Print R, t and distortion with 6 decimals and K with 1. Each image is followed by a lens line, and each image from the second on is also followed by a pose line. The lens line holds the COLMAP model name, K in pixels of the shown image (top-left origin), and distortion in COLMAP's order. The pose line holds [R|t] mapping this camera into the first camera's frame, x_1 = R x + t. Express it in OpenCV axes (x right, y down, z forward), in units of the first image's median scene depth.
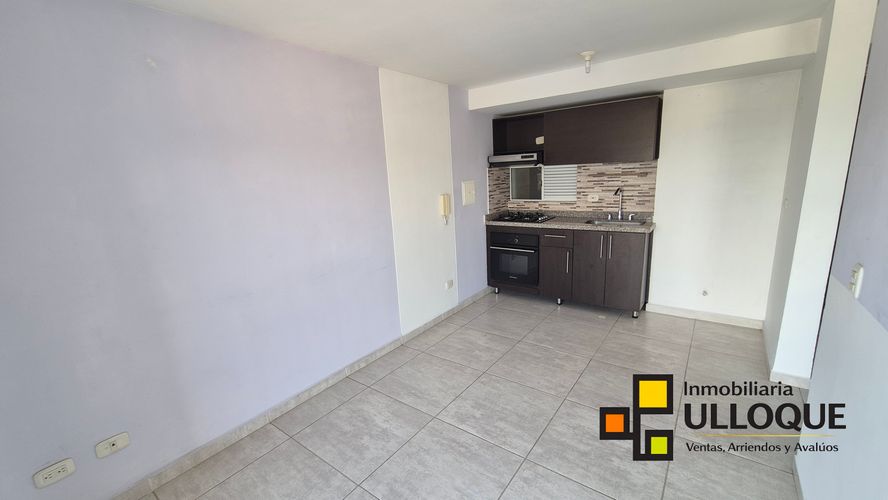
lens RADIAL K [[365.5, 0, 444.7], [0, 365.5, 250.6], [0, 0, 1]] dist [0.000614, 0.000388]
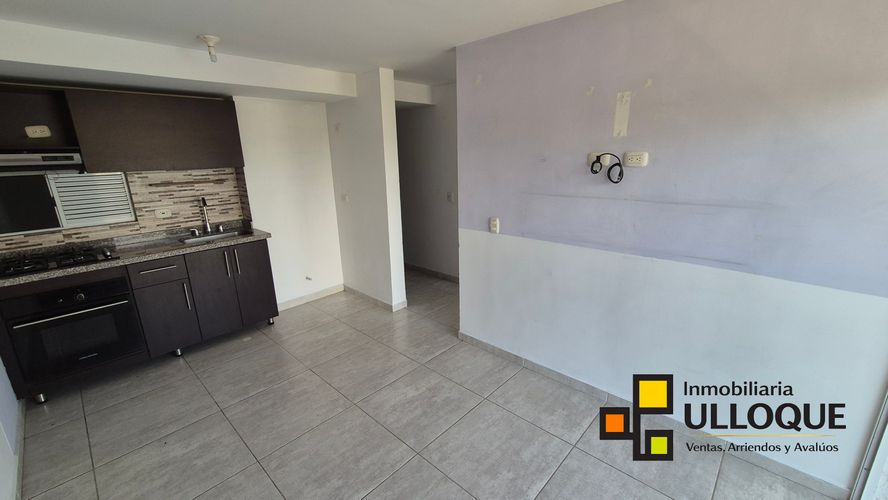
lens RADIAL K [[365.5, 0, 444.7], [0, 365.5, 250.6], [0, 0, 1]] dist [0.000614, 0.000388]
pose [[0.109965, -0.213585, 0.970716, -0.359447], [0.228532, 0.955906, 0.184438, -0.085562], [-0.967306, 0.201558, 0.153927, 0.357079]]
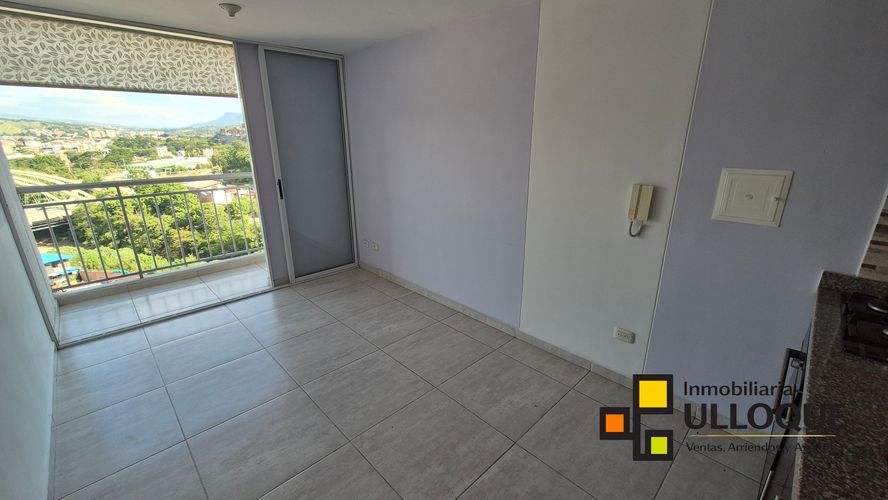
lens RADIAL K [[365.5, 0, 444.7], [0, 365.5, 250.6], [0, 0, 1]] dist [0.000614, 0.000388]
pose [[-0.153505, 0.348619, -0.924609, 0.607170], [-0.204454, 0.904246, 0.374884, -0.211946], [0.966765, 0.246586, -0.067530, 0.786606]]
